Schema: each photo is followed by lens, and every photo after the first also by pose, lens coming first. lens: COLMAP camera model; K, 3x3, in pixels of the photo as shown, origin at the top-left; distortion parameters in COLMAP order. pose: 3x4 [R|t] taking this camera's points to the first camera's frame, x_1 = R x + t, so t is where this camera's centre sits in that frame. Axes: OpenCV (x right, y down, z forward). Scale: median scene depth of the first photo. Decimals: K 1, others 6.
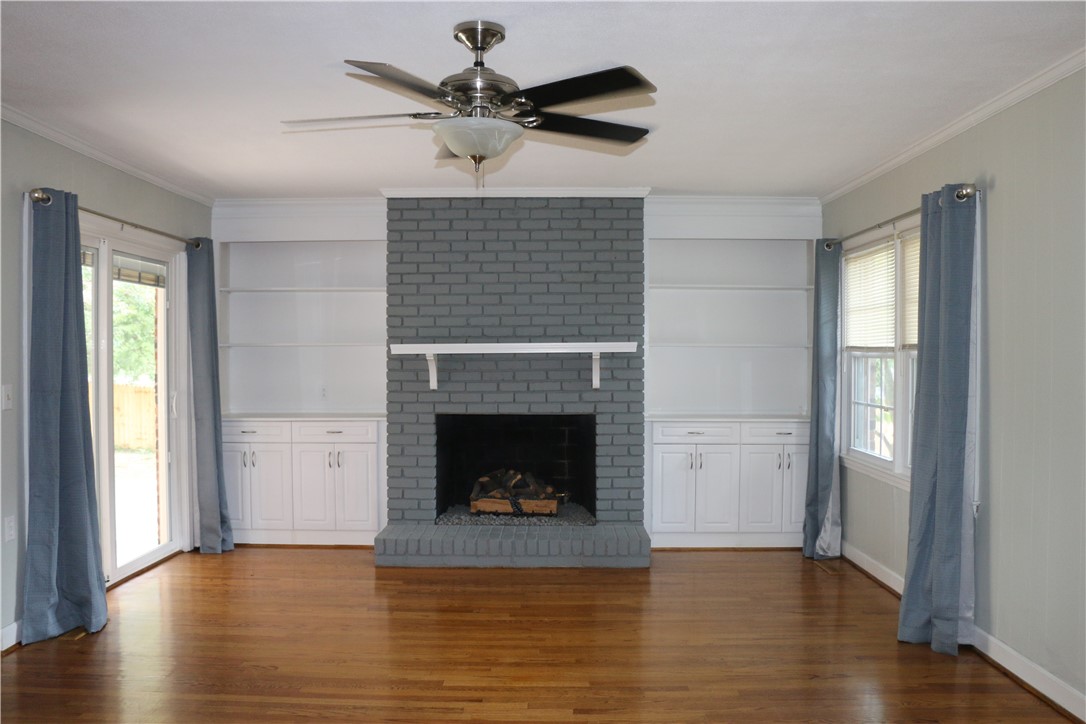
lens RADIAL K [[913.7, 0, 535.3], [0, 913.7, 362.5], [0, 0, 1]] dist [-0.164959, 0.120996]
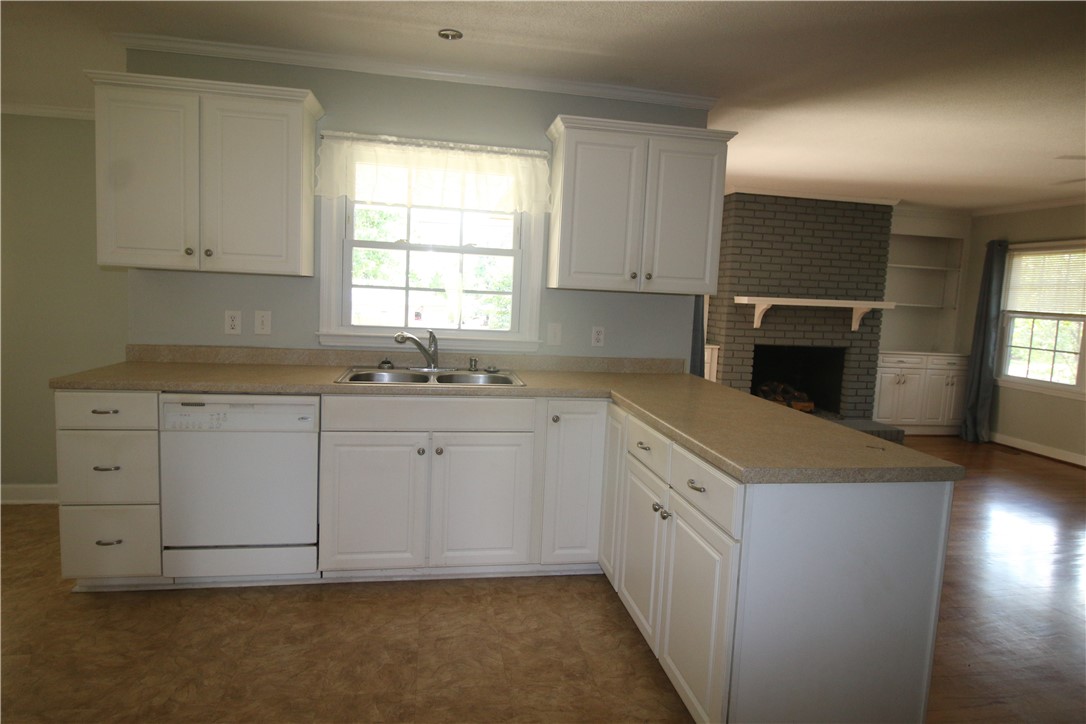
lens RADIAL K [[608.4, 0, 538.8], [0, 608.4, 352.4], [0, 0, 1]] dist [-0.010964, -0.002026]
pose [[0.980440, 0.023888, 0.195361, -0.647409], [-0.041886, 0.995193, 0.088522, -0.003613], [-0.192307, -0.094974, 0.976728, 0.105686]]
